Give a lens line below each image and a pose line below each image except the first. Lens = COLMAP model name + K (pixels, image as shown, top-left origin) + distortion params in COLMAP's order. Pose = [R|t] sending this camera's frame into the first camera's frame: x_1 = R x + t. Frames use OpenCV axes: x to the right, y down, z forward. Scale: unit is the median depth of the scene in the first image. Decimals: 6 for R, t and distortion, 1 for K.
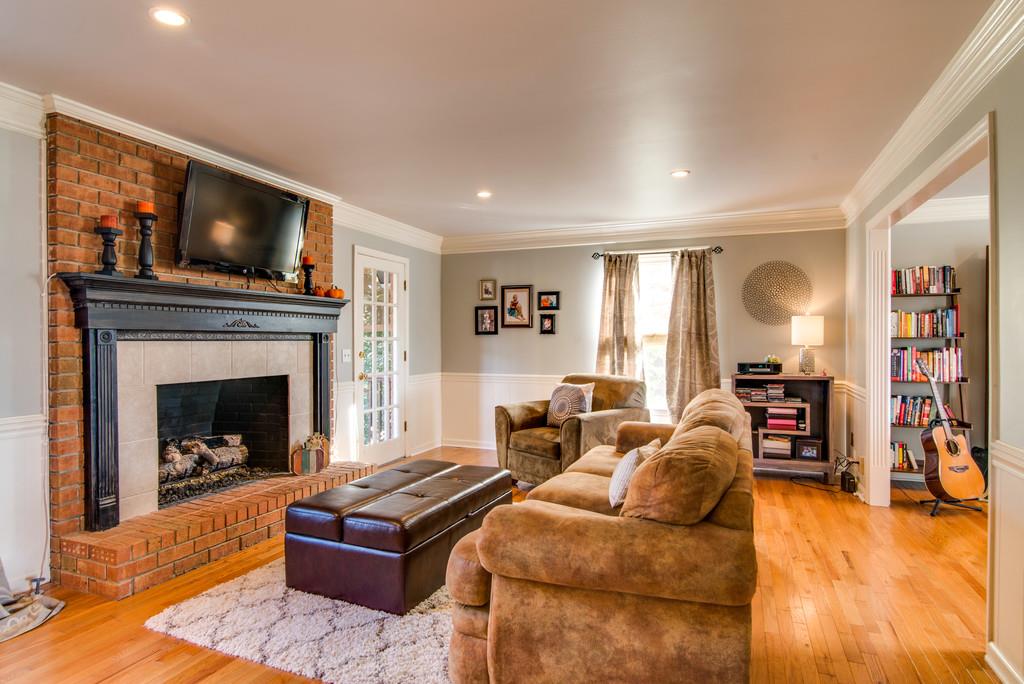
lens RADIAL K [[585.0, 0, 510.8], [0, 585.0, 346.9], [0, 0, 1]] dist [0.003999, 0.000531]
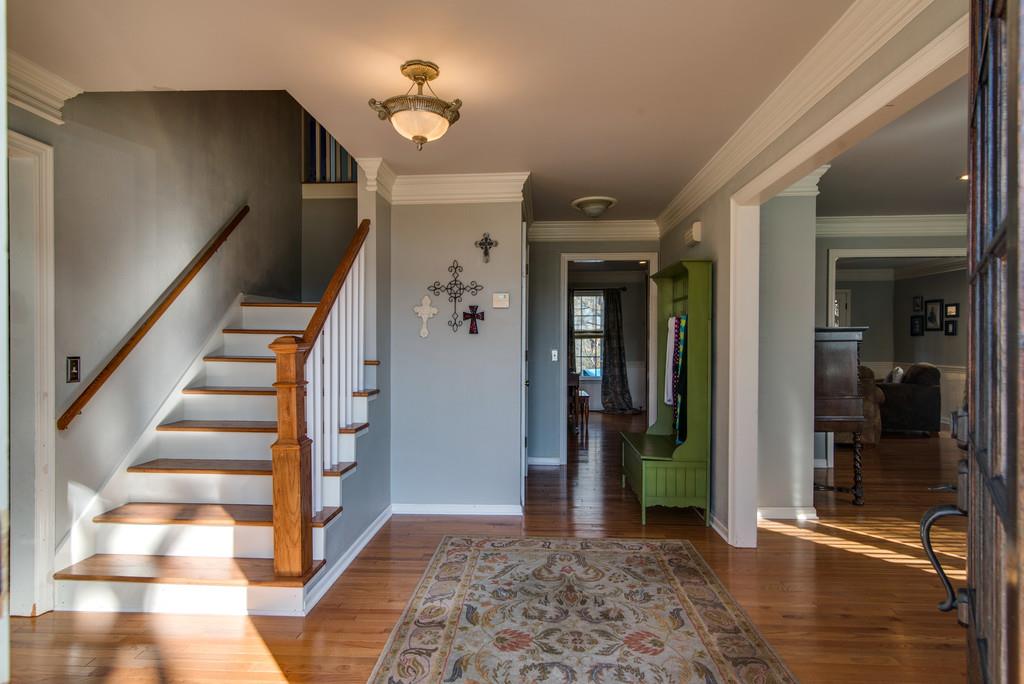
lens RADIAL K [[540.7, 0, 512.0], [0, 540.7, 342.0], [0, 0, 1]] dist [-0.000892, -0.000465]
pose [[0.297158, 0.008189, -0.954793, 0.955111], [-0.013027, 0.999905, 0.004522, 0.000857], [0.954739, 0.011094, 0.297236, -0.332169]]
